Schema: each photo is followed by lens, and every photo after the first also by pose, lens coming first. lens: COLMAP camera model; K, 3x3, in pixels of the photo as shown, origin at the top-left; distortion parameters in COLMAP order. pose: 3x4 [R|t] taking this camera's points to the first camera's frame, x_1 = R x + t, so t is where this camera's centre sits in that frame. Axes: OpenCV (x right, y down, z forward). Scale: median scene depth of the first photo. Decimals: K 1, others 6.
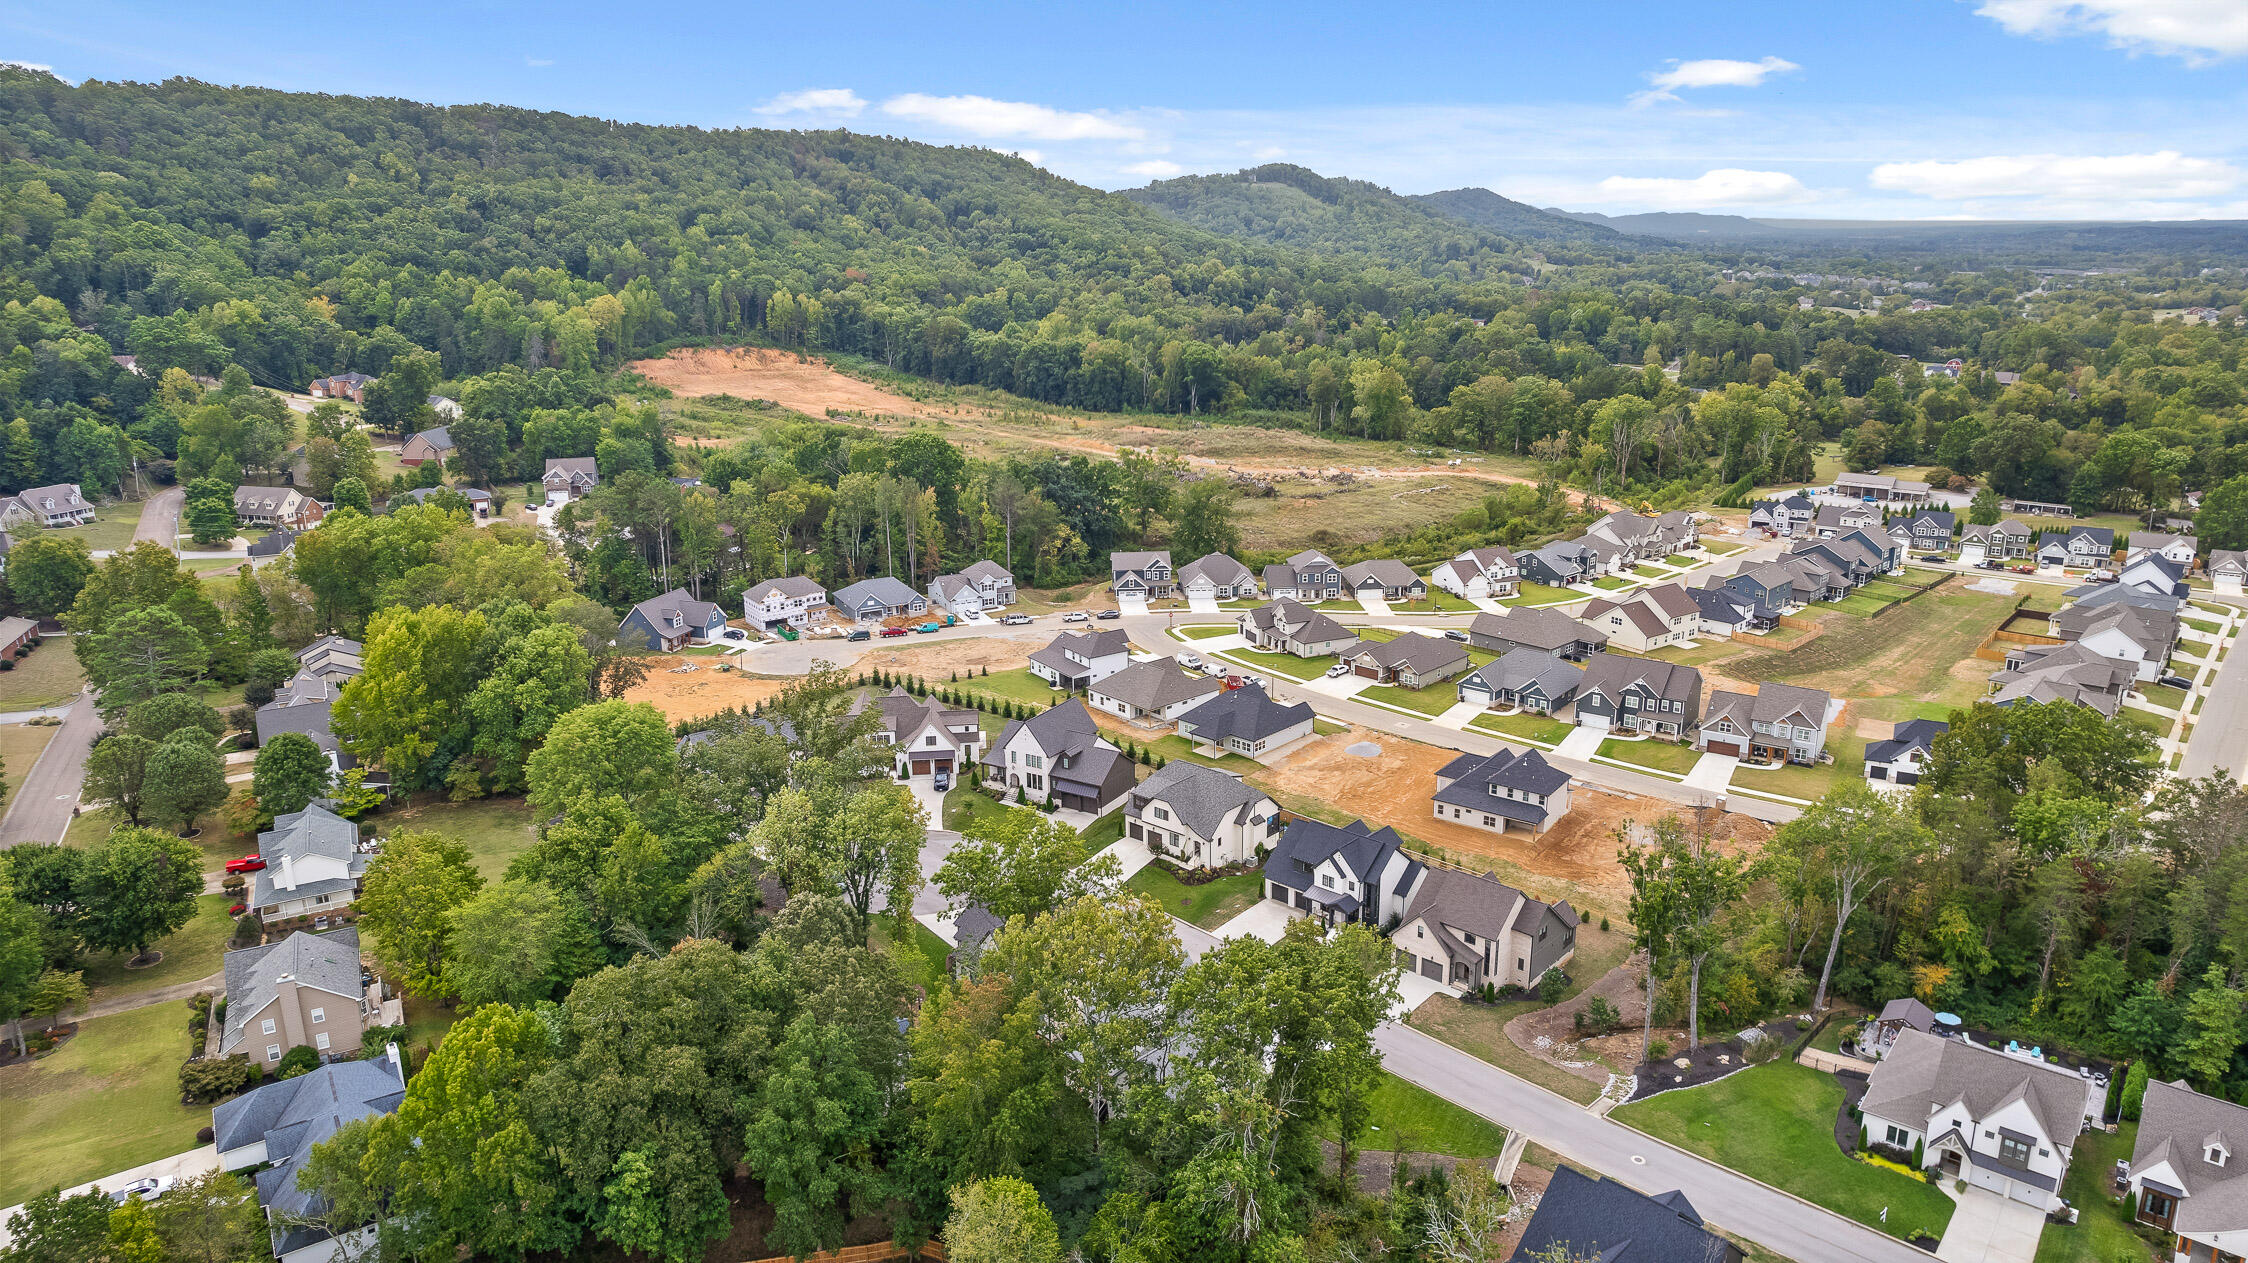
lens RADIAL K [[1452.1, 0, 1152.1], [0, 1452.1, 625.6], [0, 0, 1]] dist [-0.088575, 0.069427]
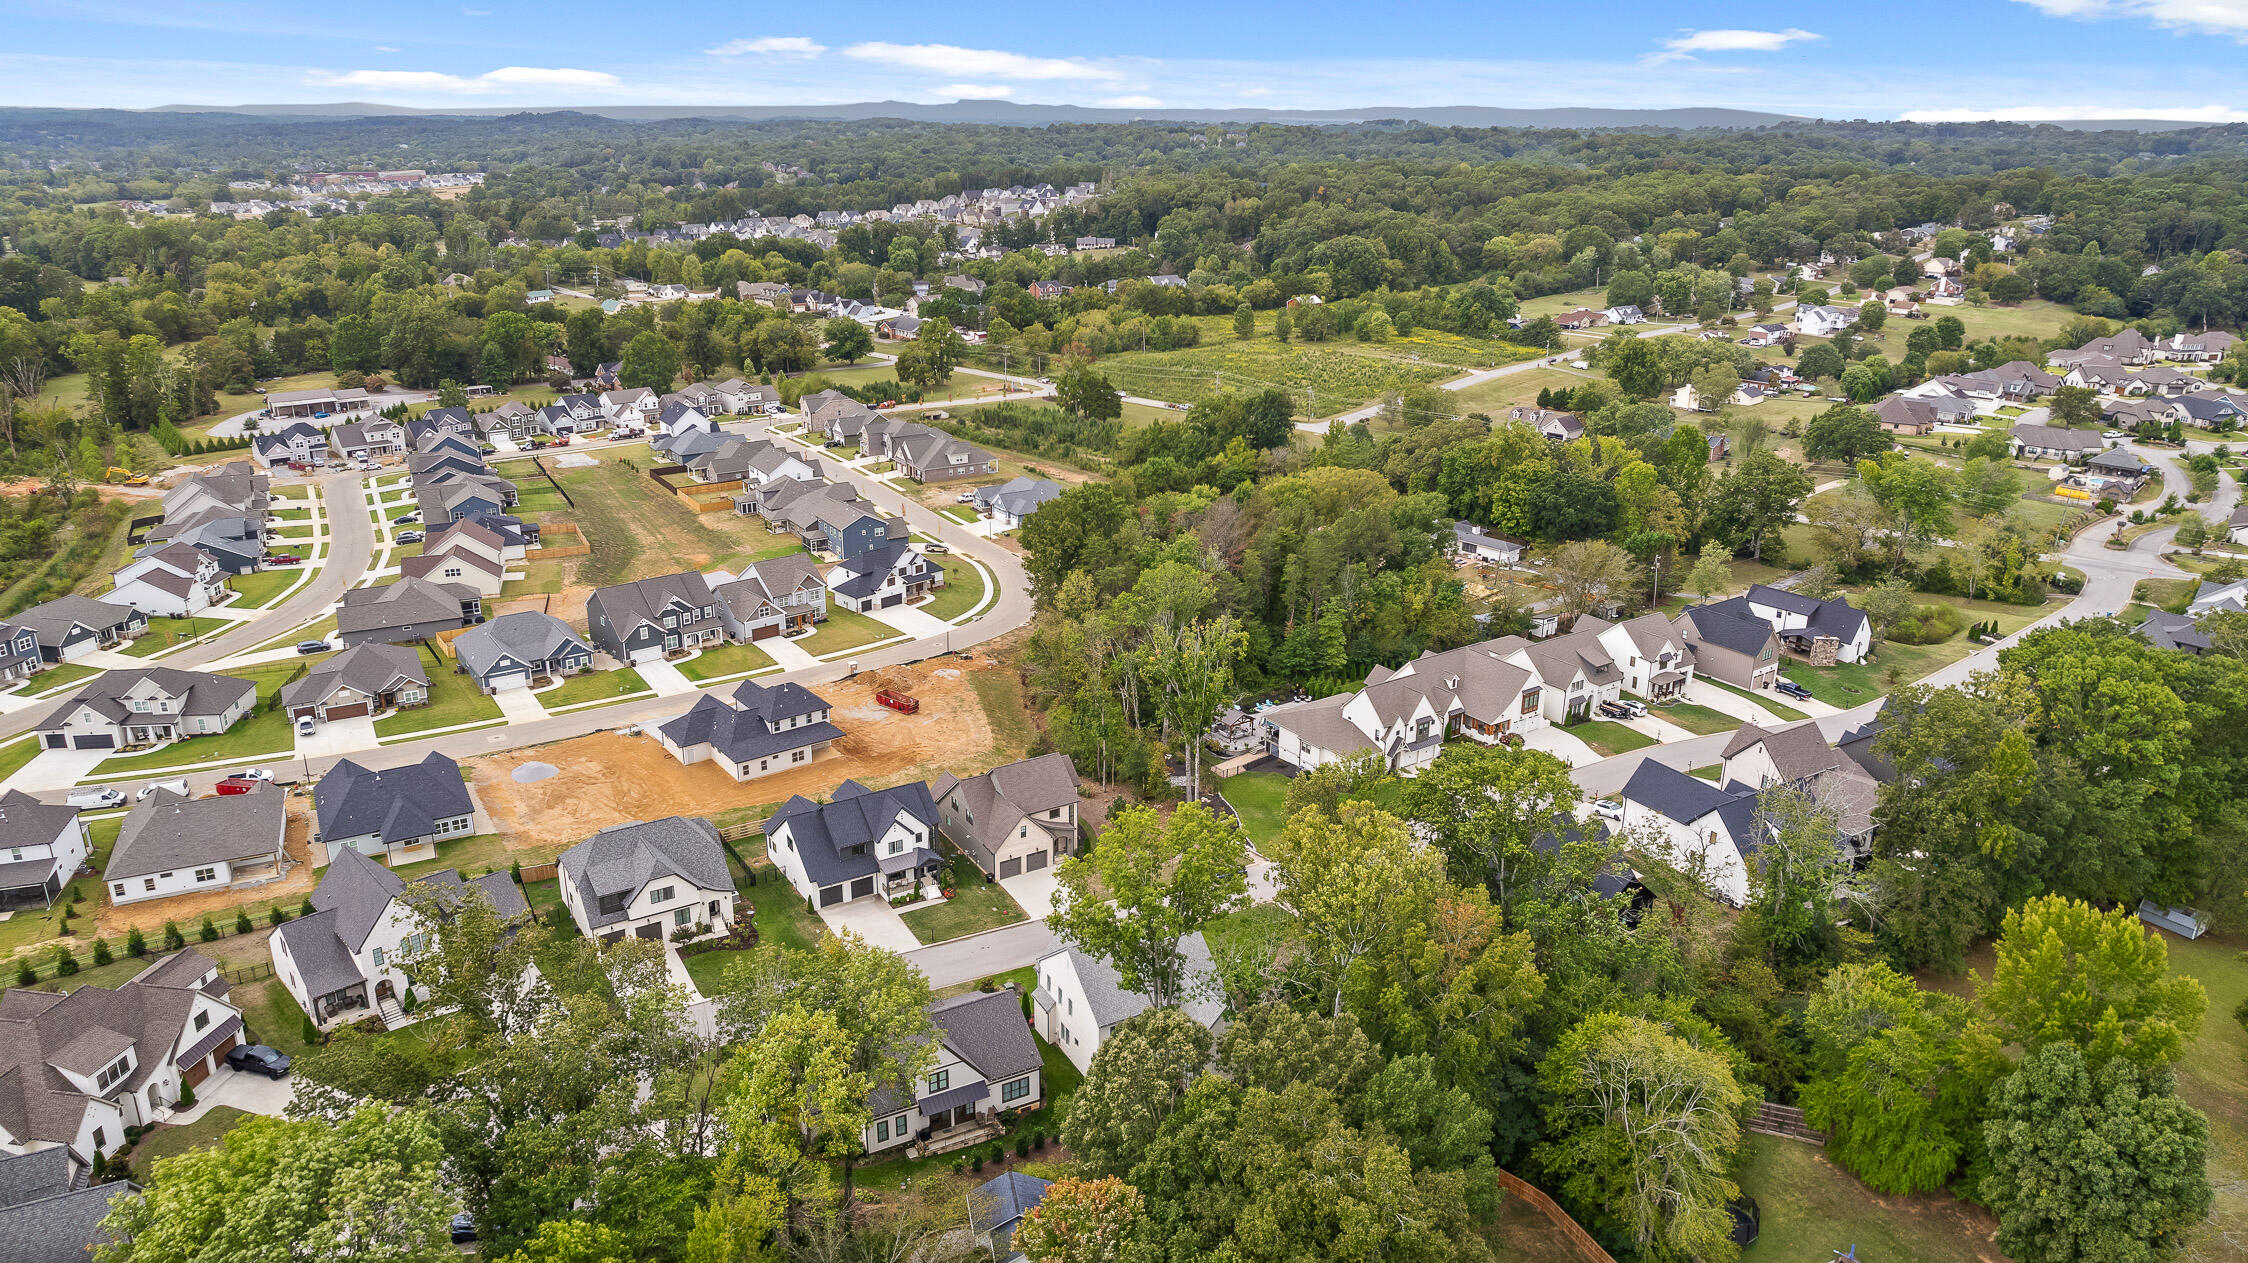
lens RADIAL K [[1453.7, 0, 1127.2], [0, 1453.7, 598.6], [0, 0, 1]] dist [-0.039685, 0.001040]
pose [[0.279002, -0.289551, 0.915597, -0.341398], [0.244985, 0.943371, 0.223683, -0.076411], [-0.928515, 0.161900, 0.334138, 0.284828]]
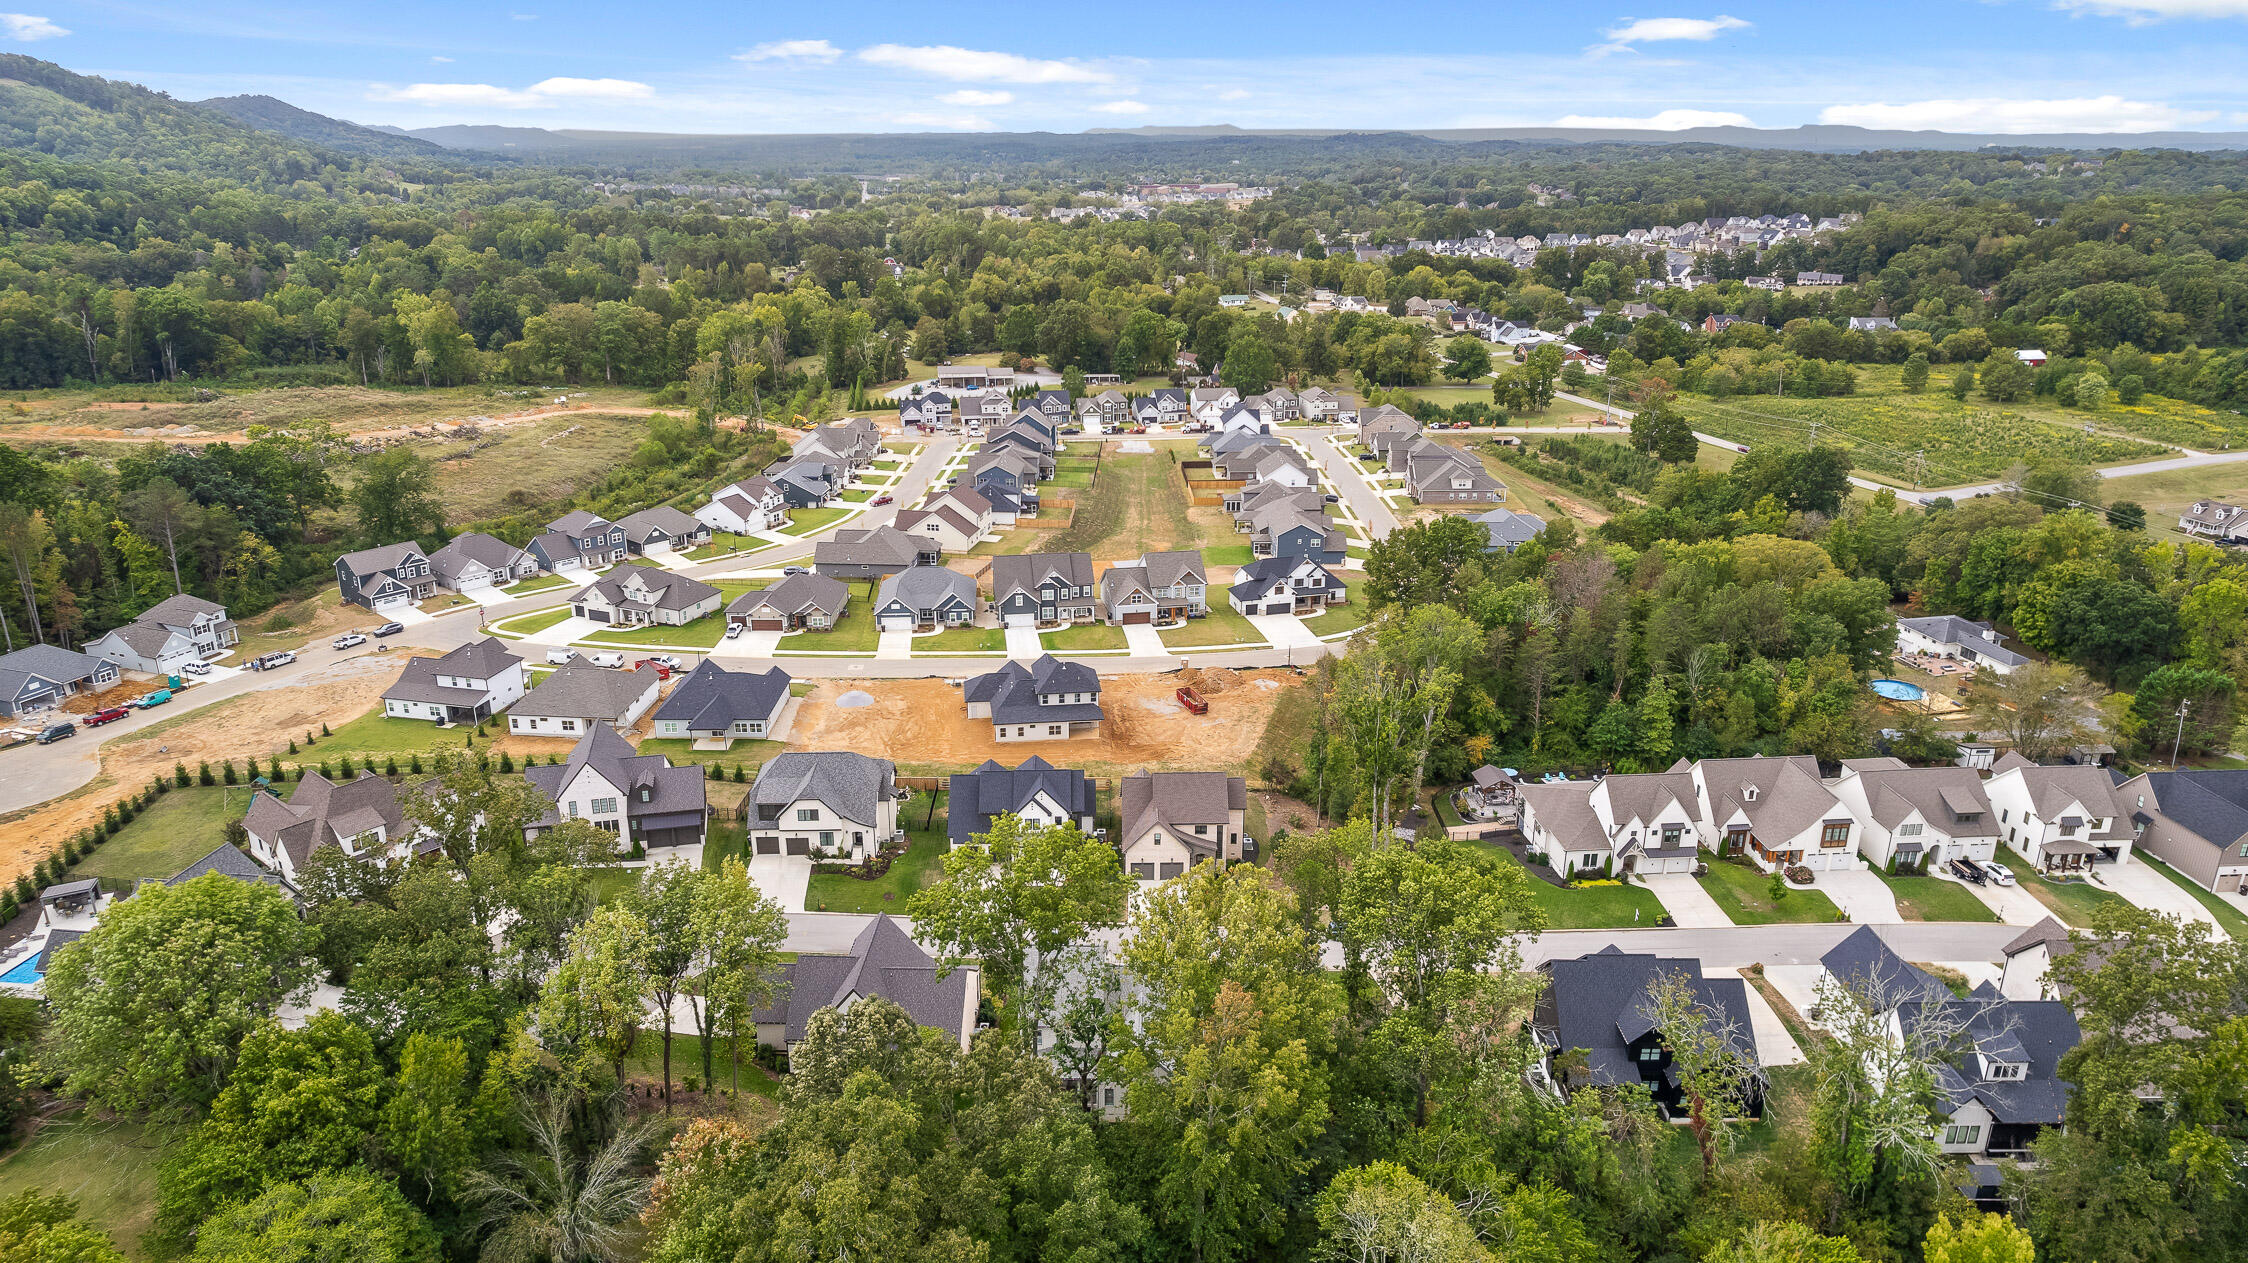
lens RADIAL K [[1438.5, 0, 1158.9], [0, 1438.5, 568.4], [0, 0, 1]] dist [-0.068651, 0.068992]
pose [[0.715296, -0.188703, 0.672862, -0.234084], [0.174592, 0.980574, 0.089398, -0.034396], [-0.676661, 0.053531, 0.734346, 0.119609]]
